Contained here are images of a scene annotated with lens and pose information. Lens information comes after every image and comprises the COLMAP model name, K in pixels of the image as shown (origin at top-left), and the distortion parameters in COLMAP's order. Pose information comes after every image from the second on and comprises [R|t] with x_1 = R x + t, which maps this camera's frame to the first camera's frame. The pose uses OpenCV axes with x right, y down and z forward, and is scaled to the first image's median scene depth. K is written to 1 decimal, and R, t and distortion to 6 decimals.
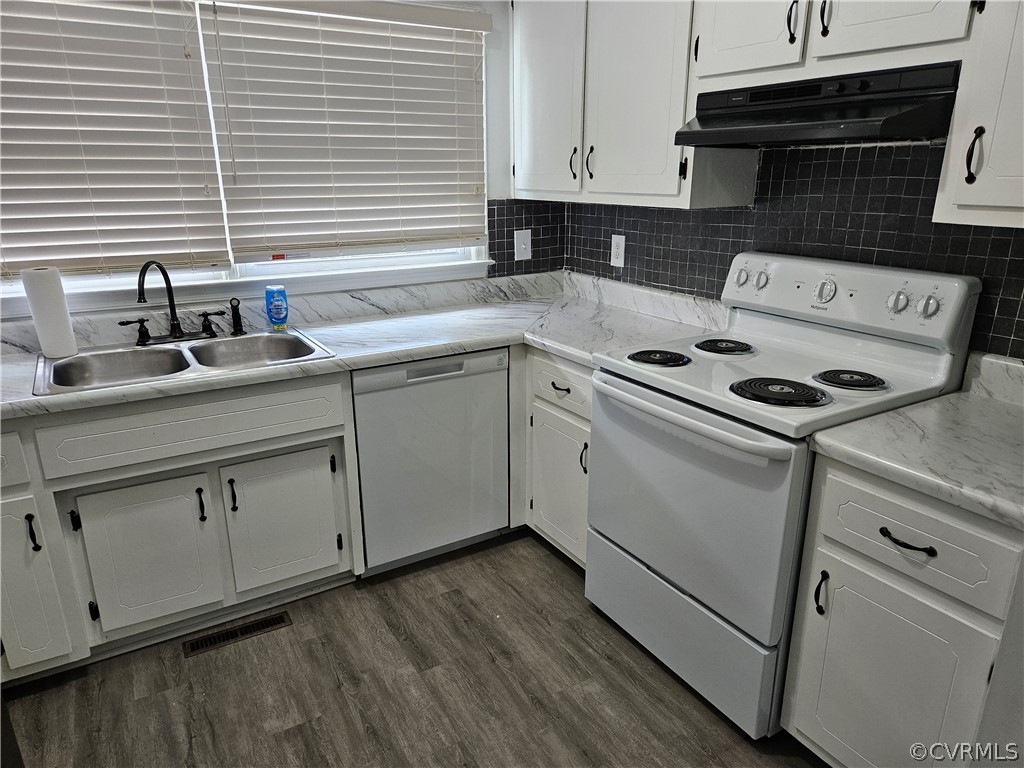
lens RADIAL K [[687.0, 0, 507.4], [0, 687.0, 392.6], [0, 0, 1]] dist [0.061810, -0.049342]
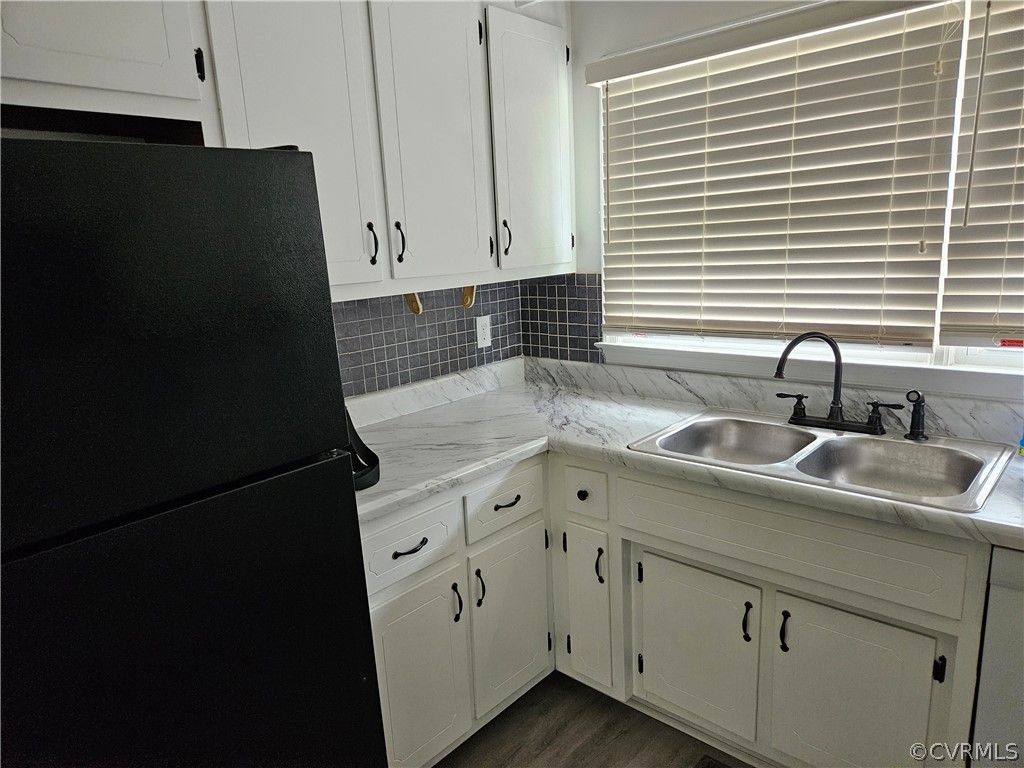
lens RADIAL K [[676.3, 0, 511.5], [0, 676.3, 407.0], [0, 0, 1]] dist [-0.005288, -0.001629]
pose [[0.286204, 0.207424, -0.935448, 0.165888], [-0.247888, 0.959078, 0.136822, -0.114659], [0.925548, 0.192727, 0.325910, 0.382637]]
